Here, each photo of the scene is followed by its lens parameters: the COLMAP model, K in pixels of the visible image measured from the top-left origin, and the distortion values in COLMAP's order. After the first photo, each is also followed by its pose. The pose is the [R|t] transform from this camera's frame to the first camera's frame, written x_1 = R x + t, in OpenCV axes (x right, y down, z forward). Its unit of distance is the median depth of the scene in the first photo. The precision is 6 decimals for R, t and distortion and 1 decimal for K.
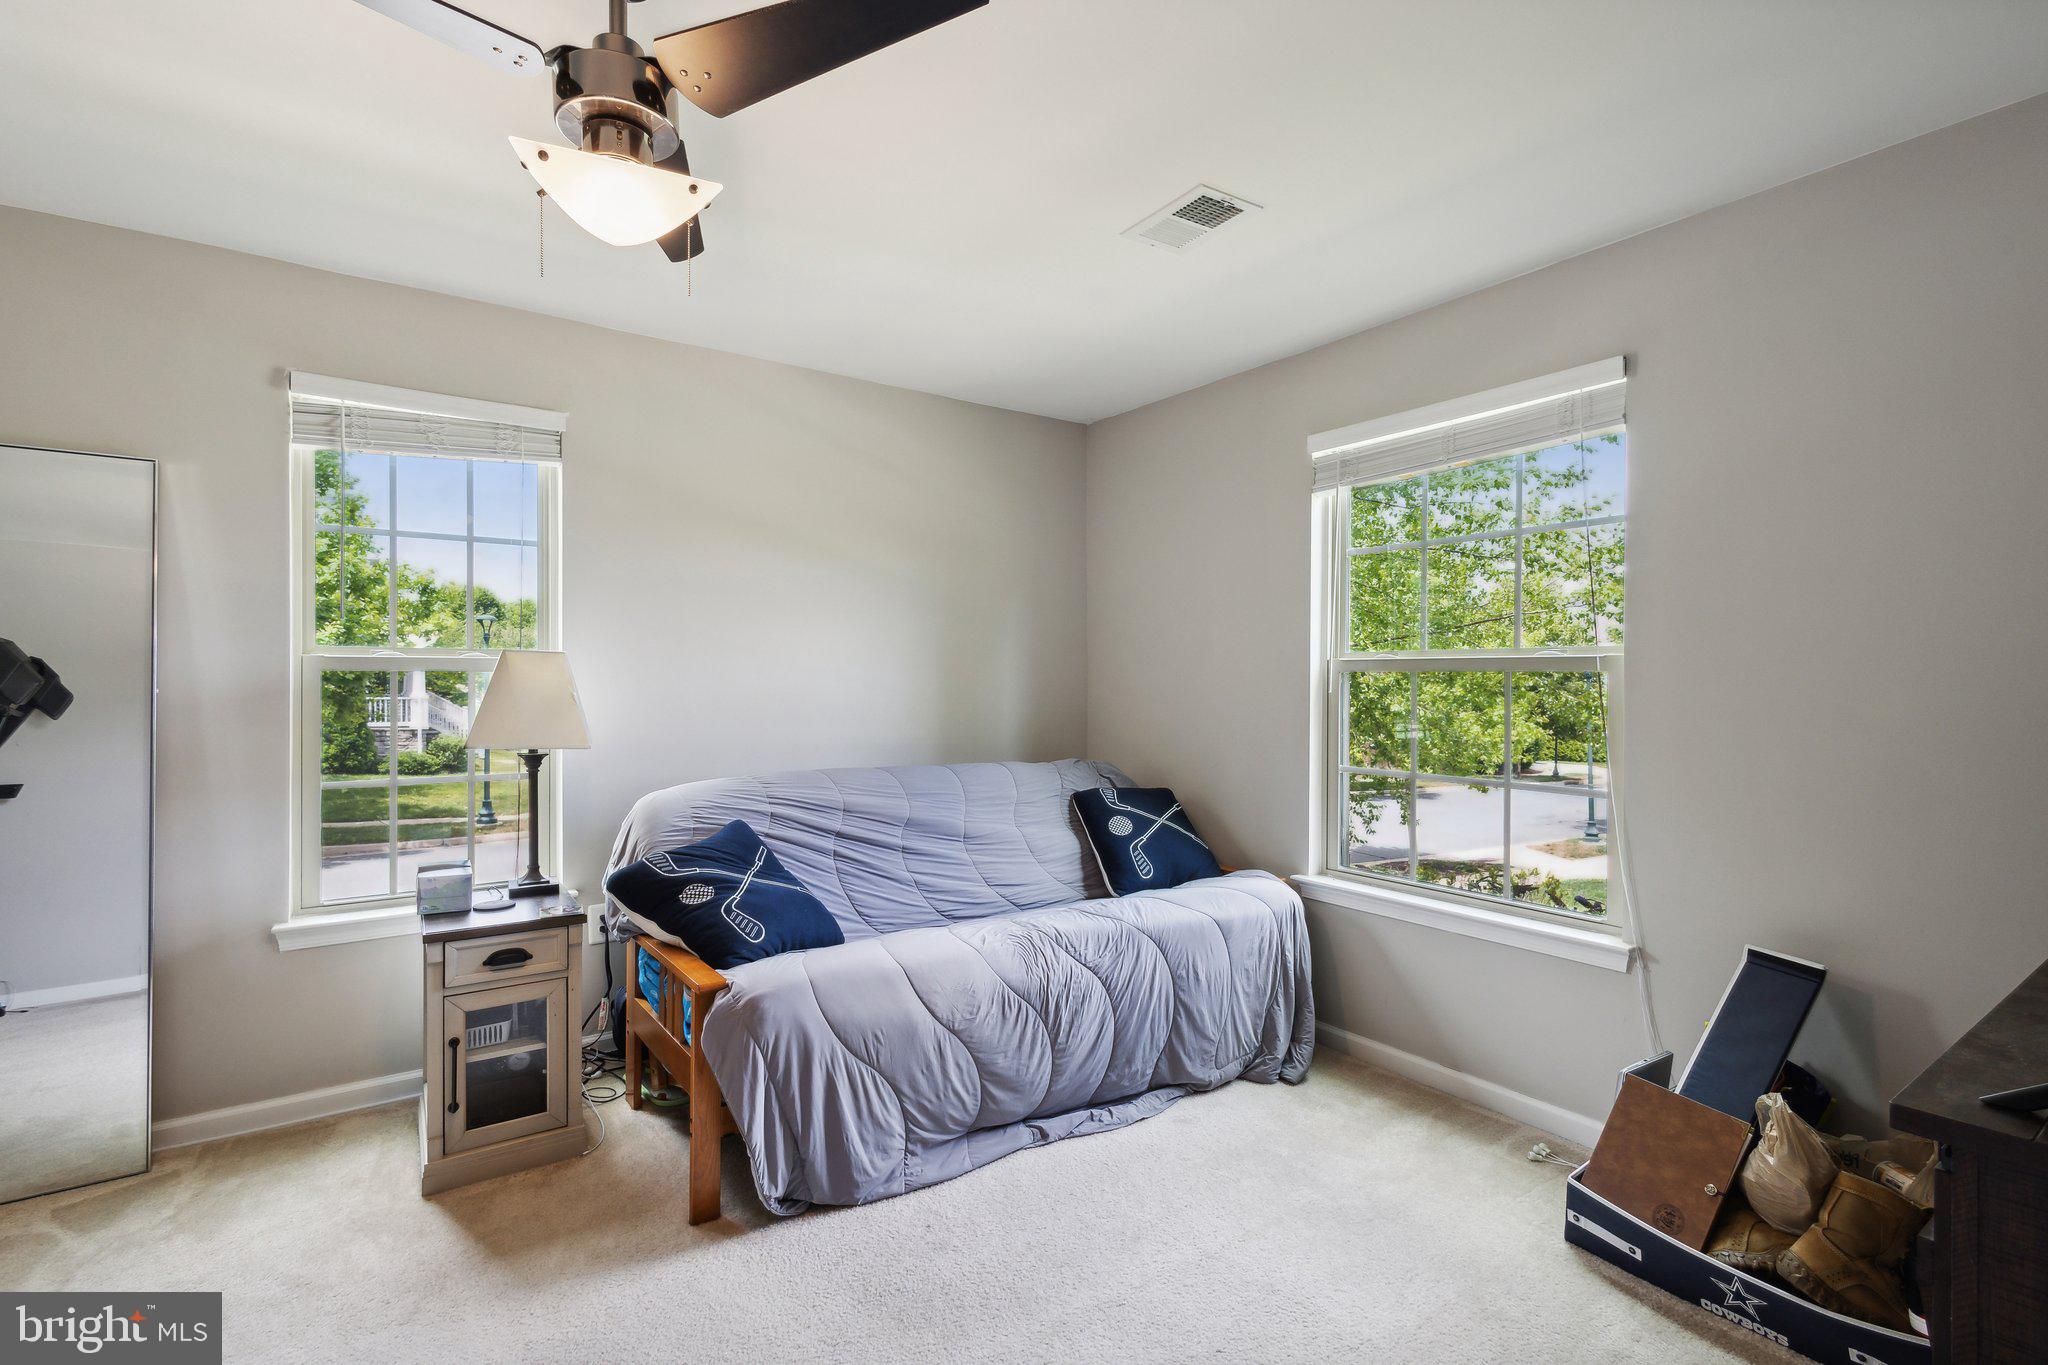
lens RADIAL K [[947.4, 0, 1025.5], [0, 947.4, 686.9], [0, 0, 1]] dist [0.017939, -0.007512]
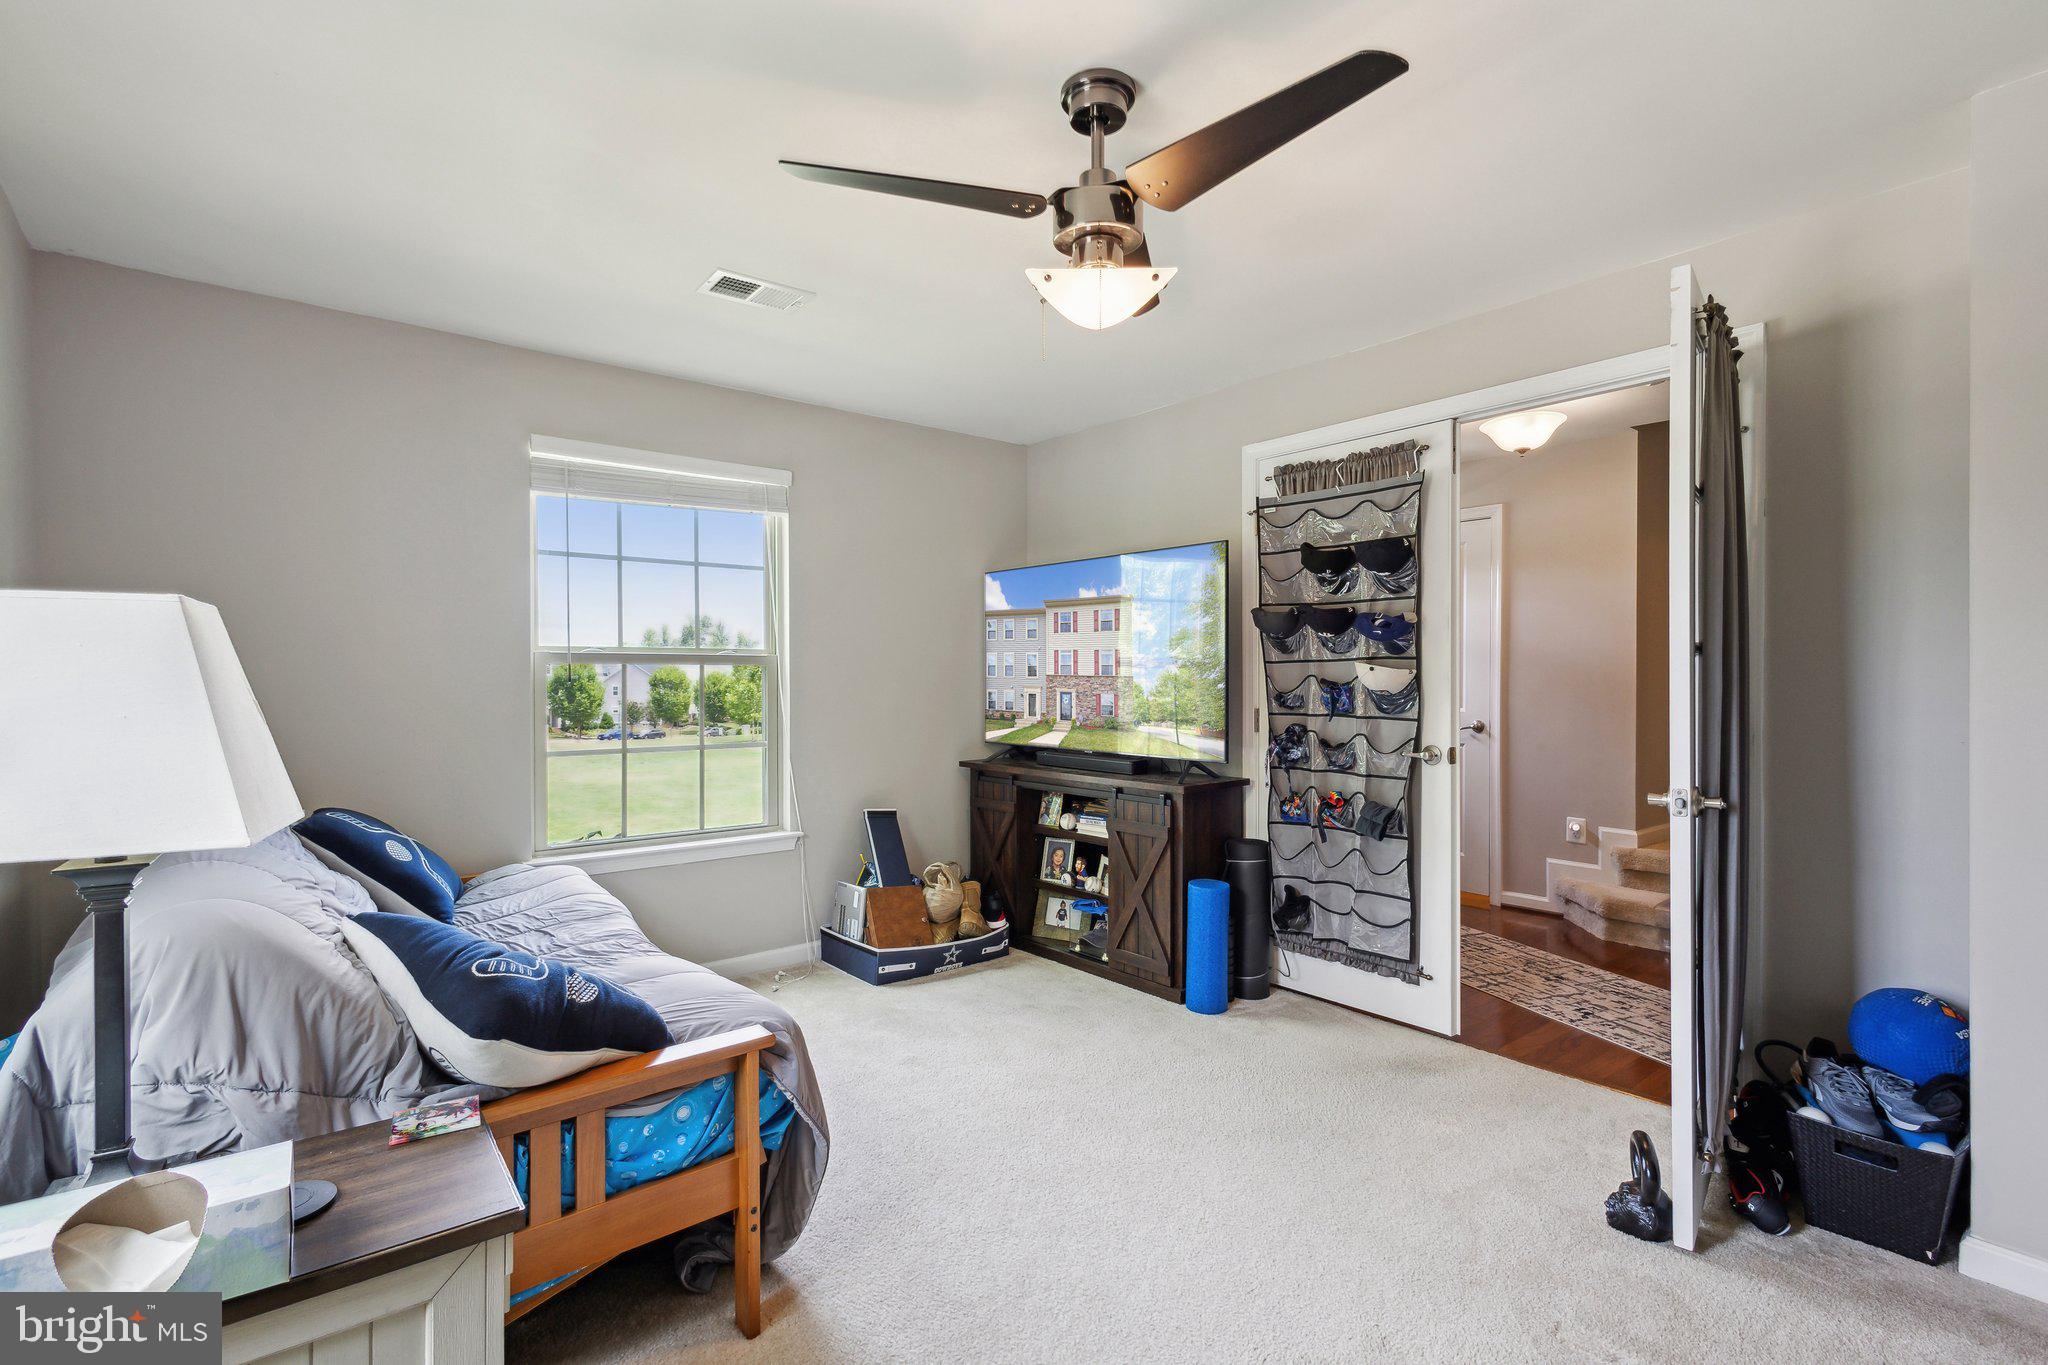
lens RADIAL K [[950.6, 0, 1024.0], [0, 950.6, 682.5], [0, 0, 1]] dist [0.008147, 0.000069]
pose [[-0.071976, -0.012881, 0.997323, -0.984882], [0.006319, 0.999891, 0.013370, -0.005838], [-0.997386, 0.007265, -0.071887, 0.690454]]
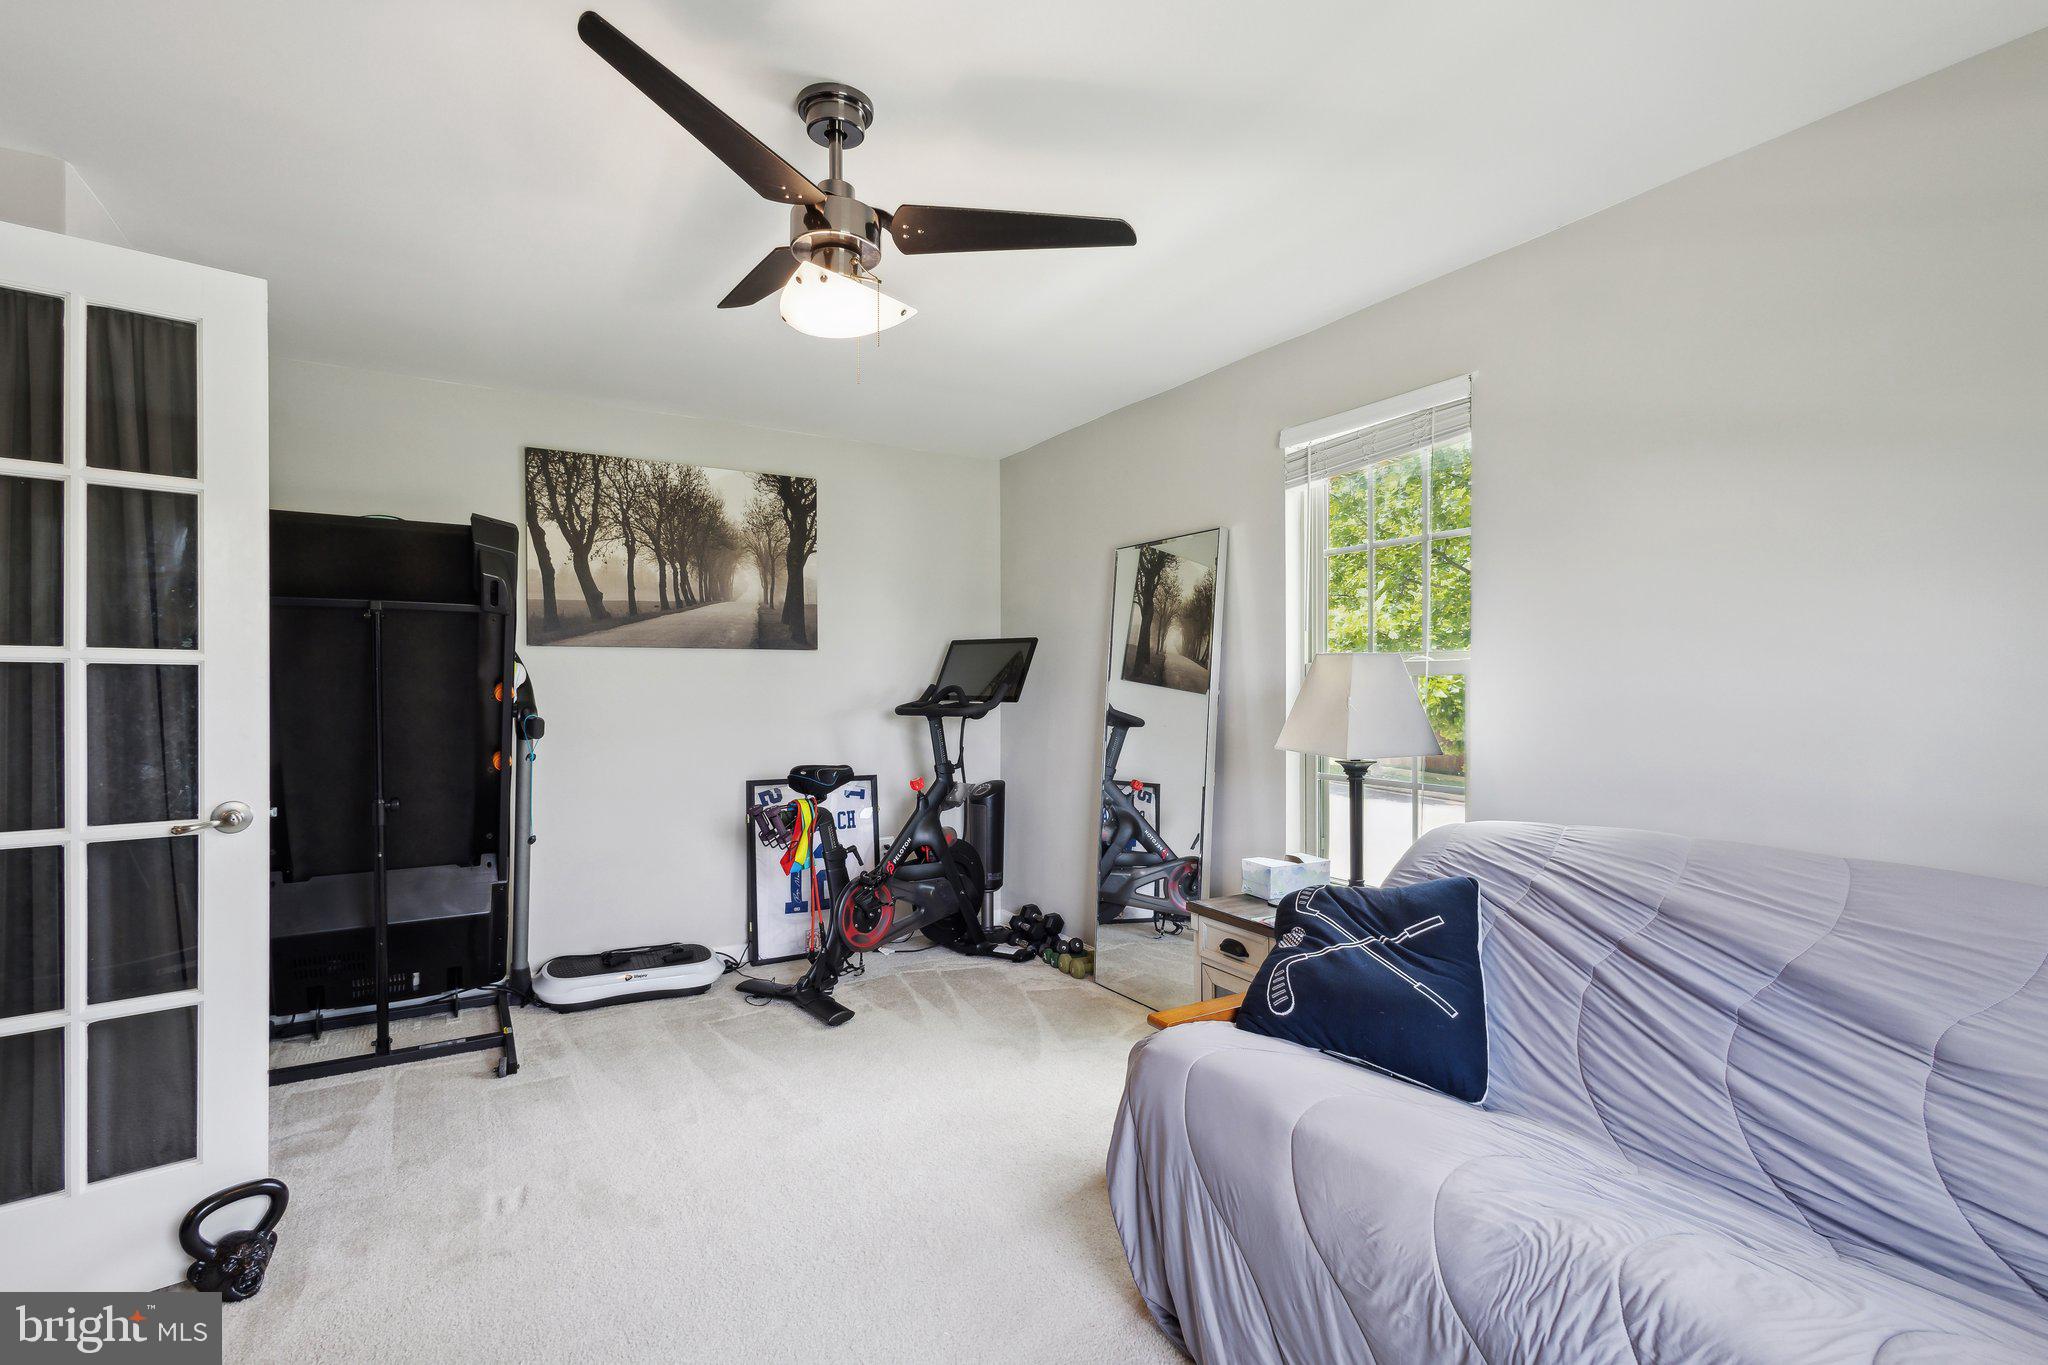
lens RADIAL K [[950.6, 0, 1024.0], [0, 950.6, 682.5], [0, 0, 1]] dist [0.008147, 0.000069]
pose [[-0.071174, -0.002651, -0.997460, 0.480244], [-0.010085, 0.999947, -0.001938, -0.002408], [0.997413, 0.009922, -0.071197, 0.777041]]
